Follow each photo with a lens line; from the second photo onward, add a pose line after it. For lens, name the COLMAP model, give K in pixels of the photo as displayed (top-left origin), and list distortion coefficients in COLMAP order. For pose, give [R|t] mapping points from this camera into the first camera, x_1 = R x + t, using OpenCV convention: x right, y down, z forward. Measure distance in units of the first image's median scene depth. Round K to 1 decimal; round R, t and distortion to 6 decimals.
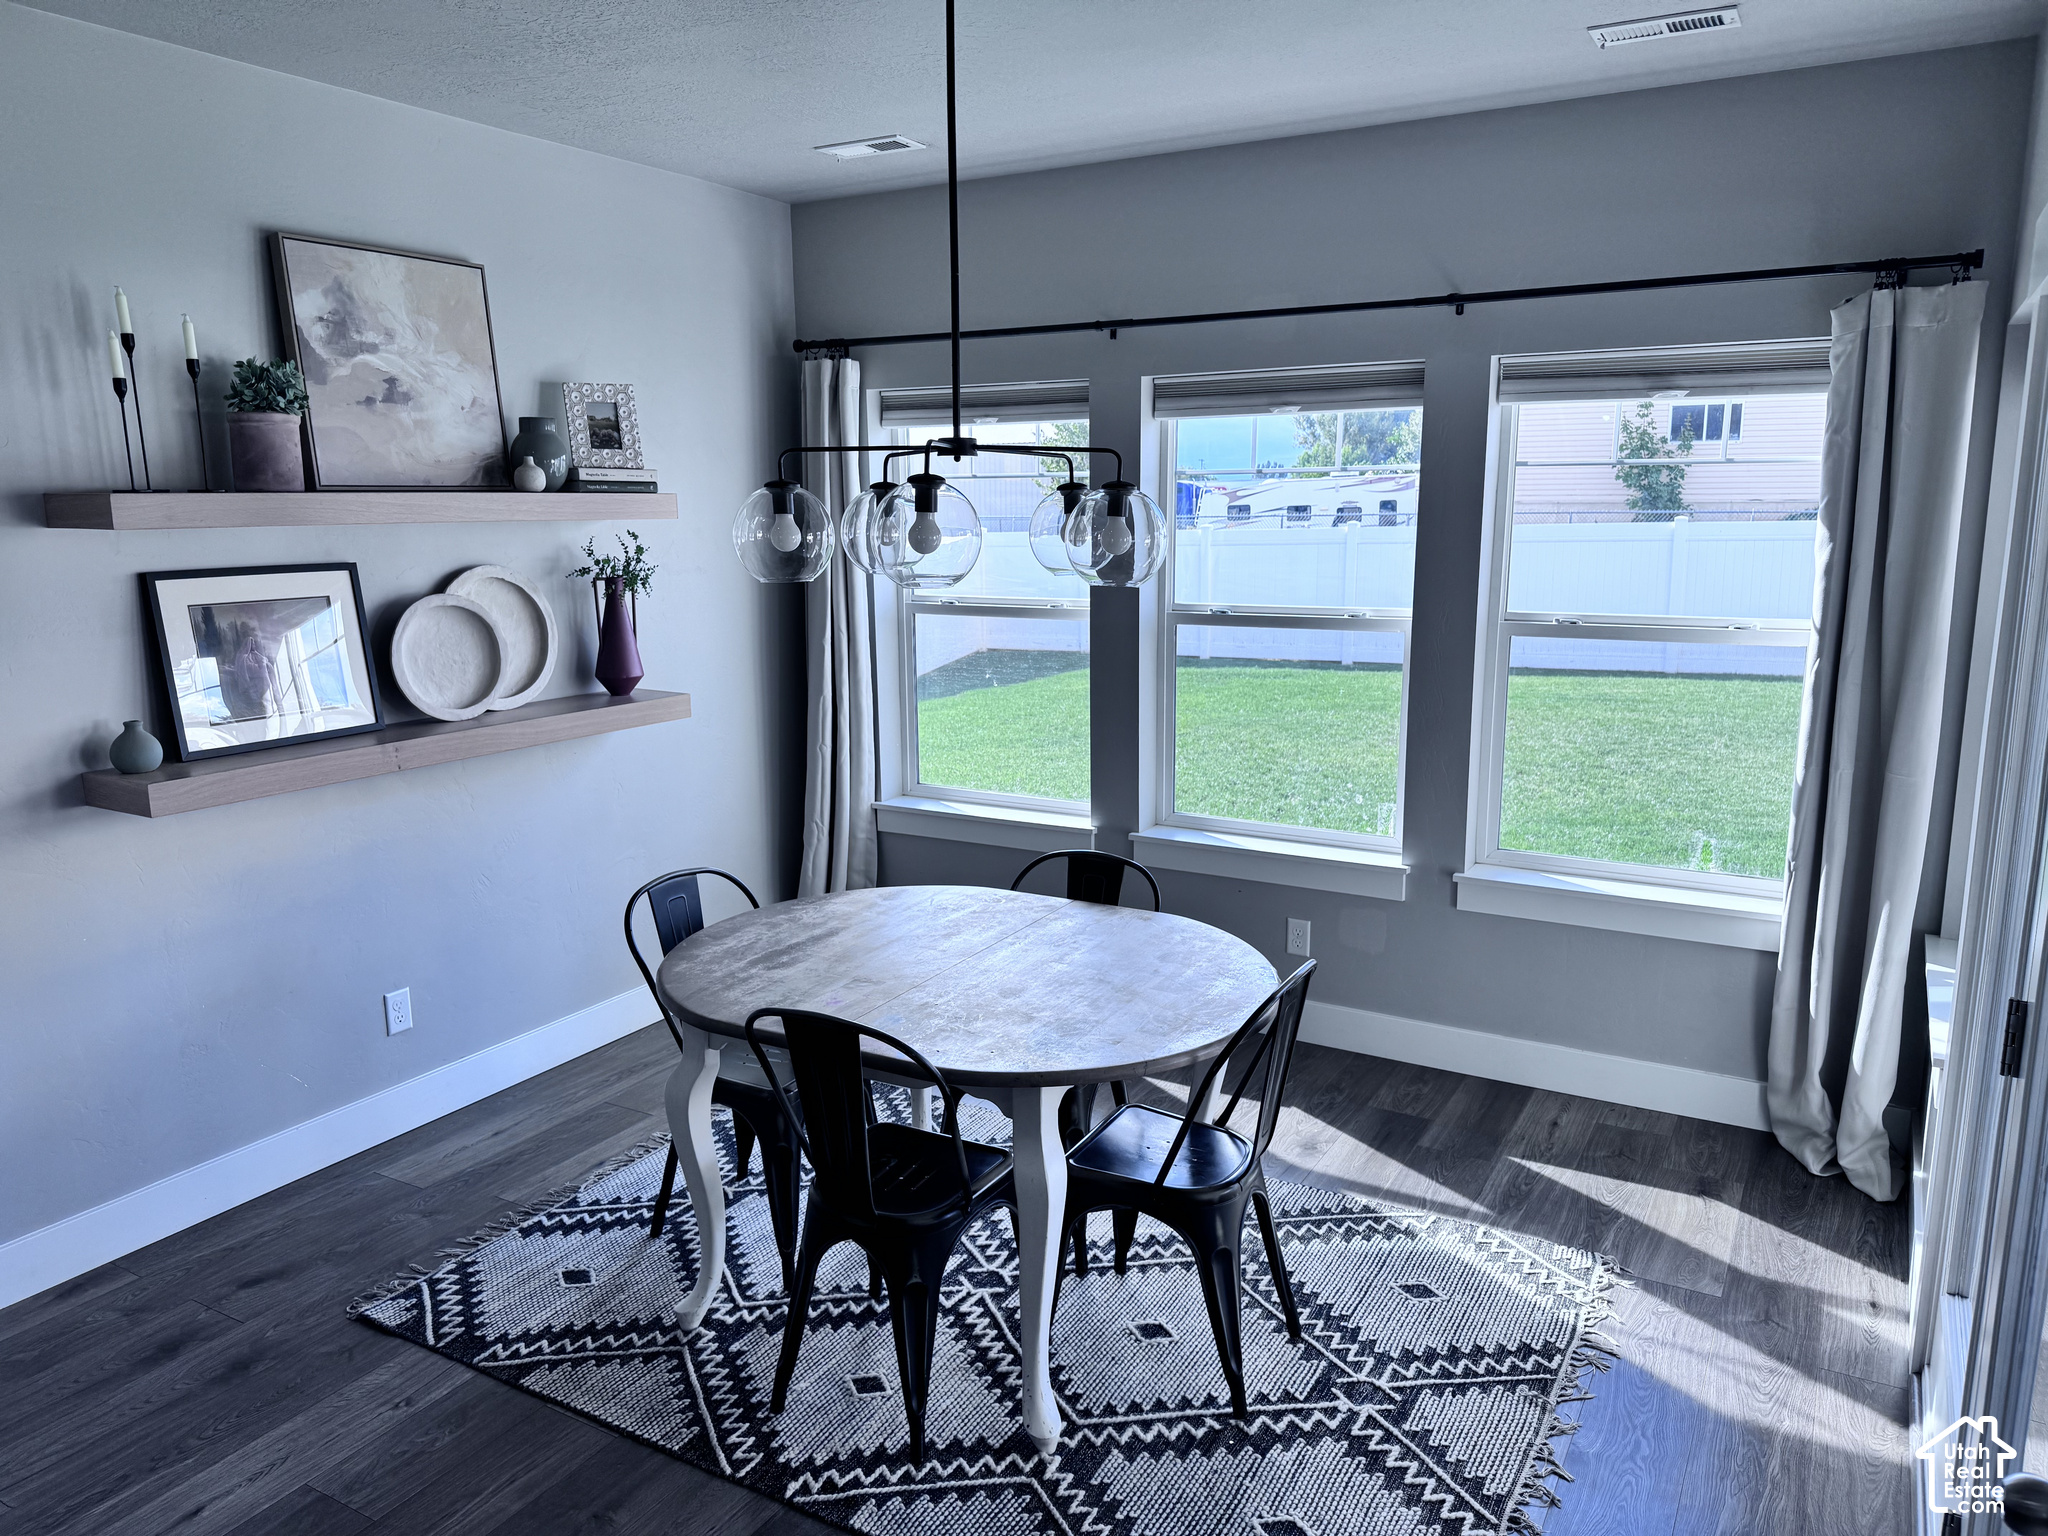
lens RADIAL K [[1415.2, 0, 1024.0], [0, 1415.2, 768.0], [0, 0, 1]] dist [-0.000443, -0.007851]
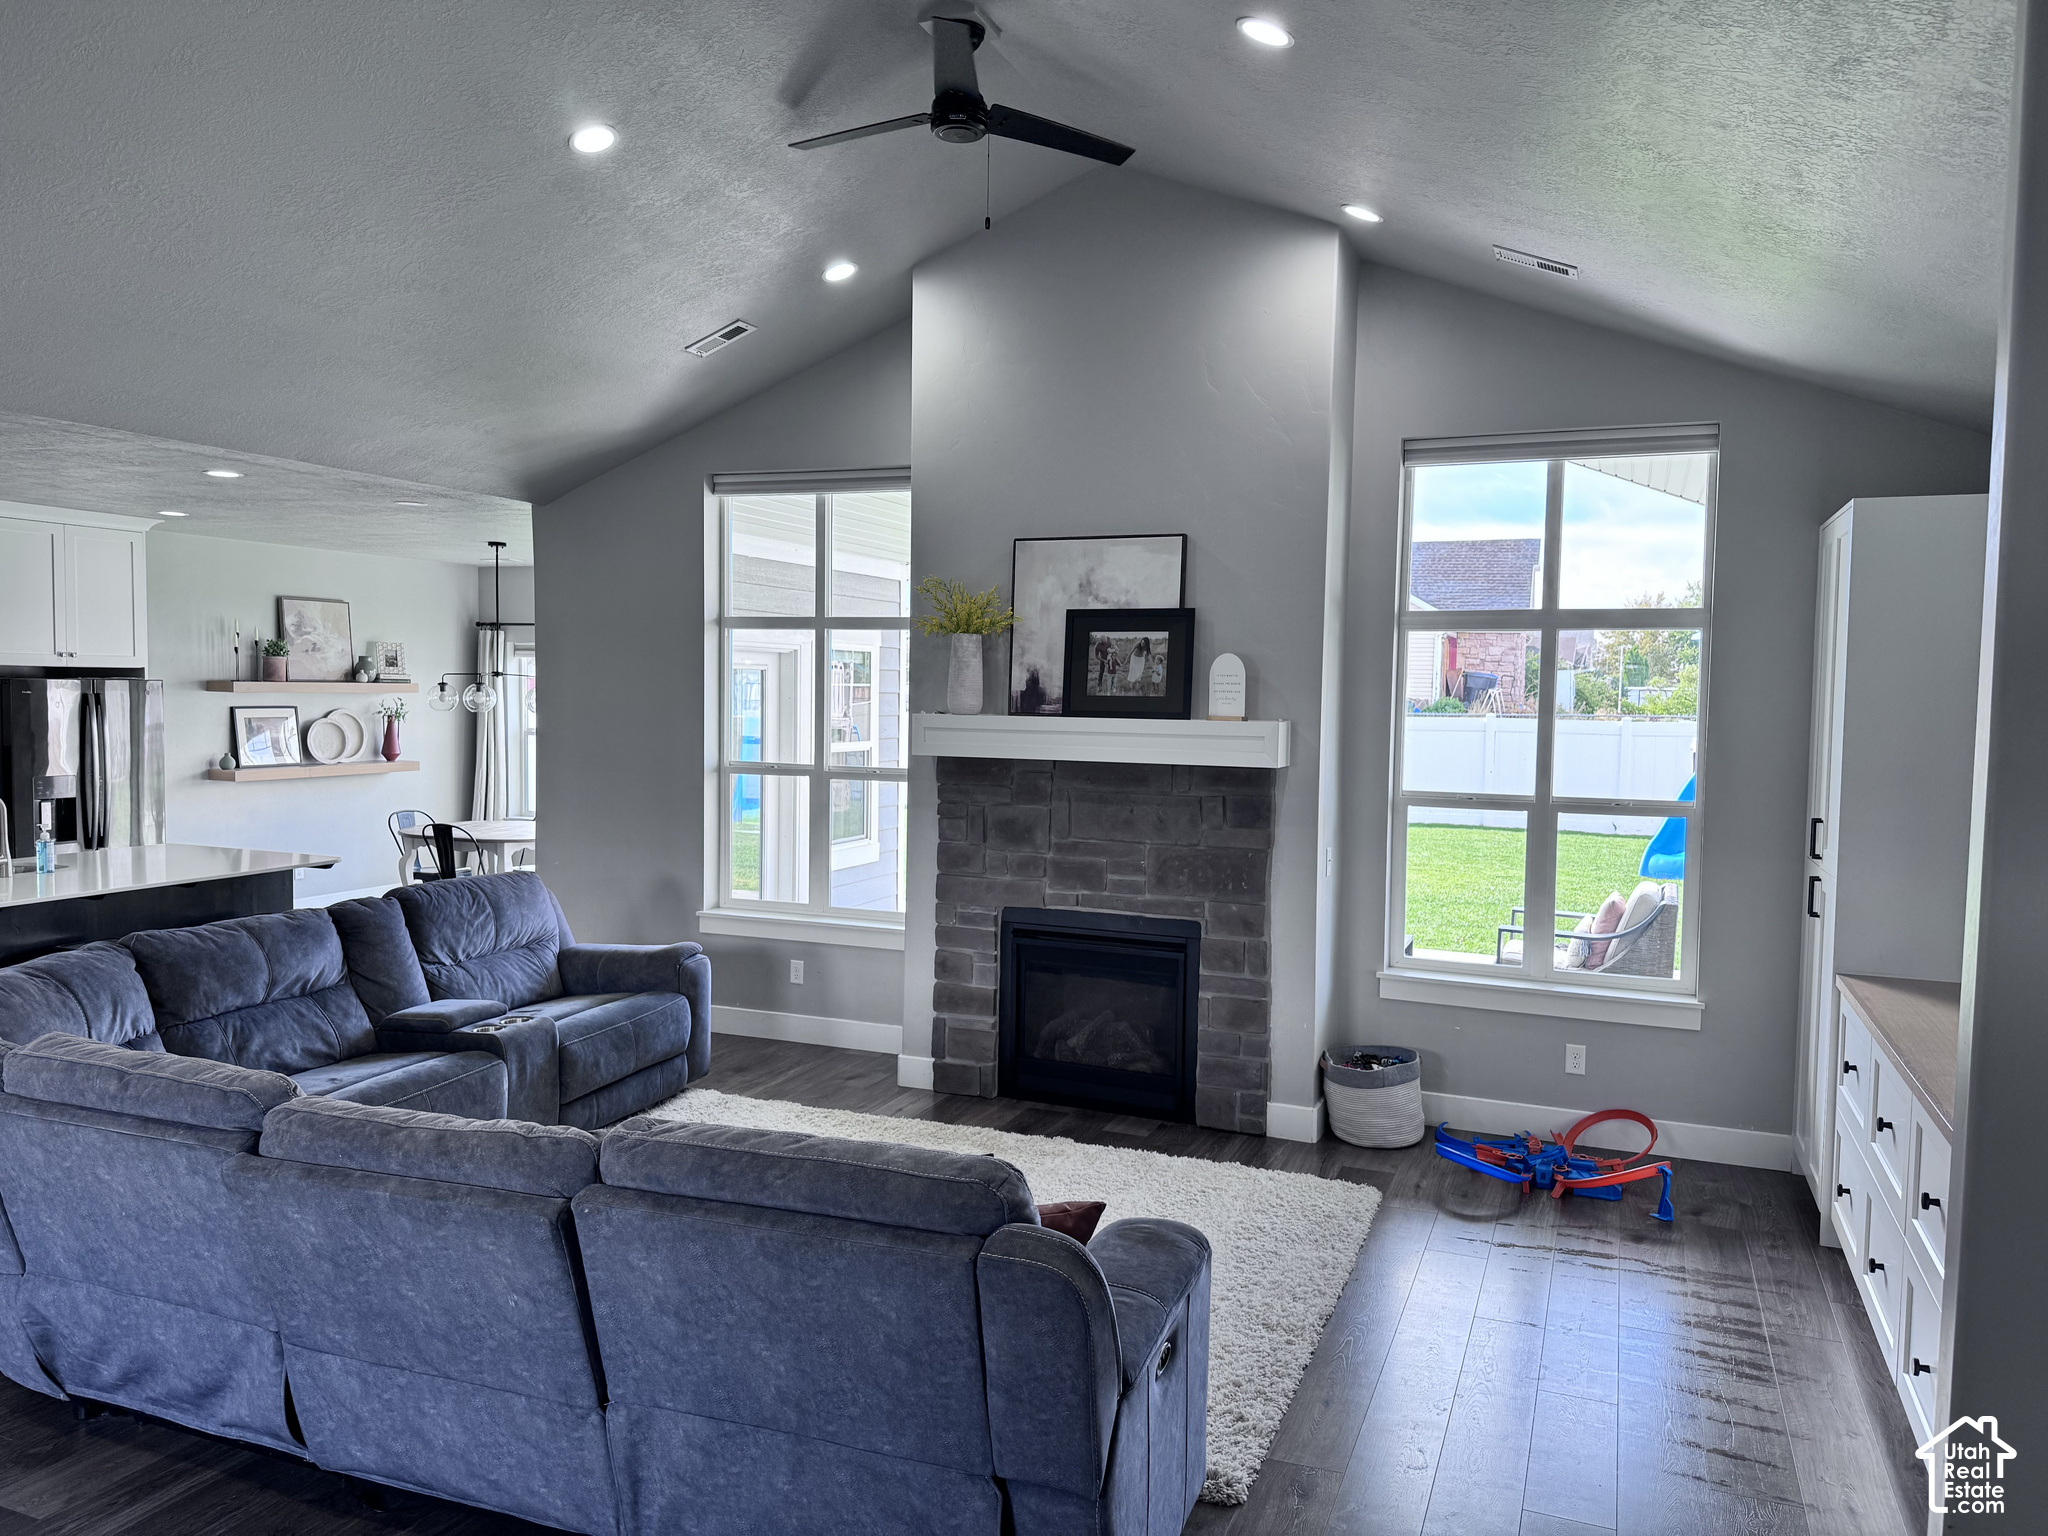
lens RADIAL K [[1415.2, 0, 1024.0], [0, 1415.2, 768.0], [0, 0, 1]] dist [-0.000443, -0.007851]
pose [[0.989462, 0.024322, 0.142733, 0.581810], [-0.006587, 0.992331, -0.123436, 0.325017], [-0.144641, 0.121195, 0.982034, -2.022323]]
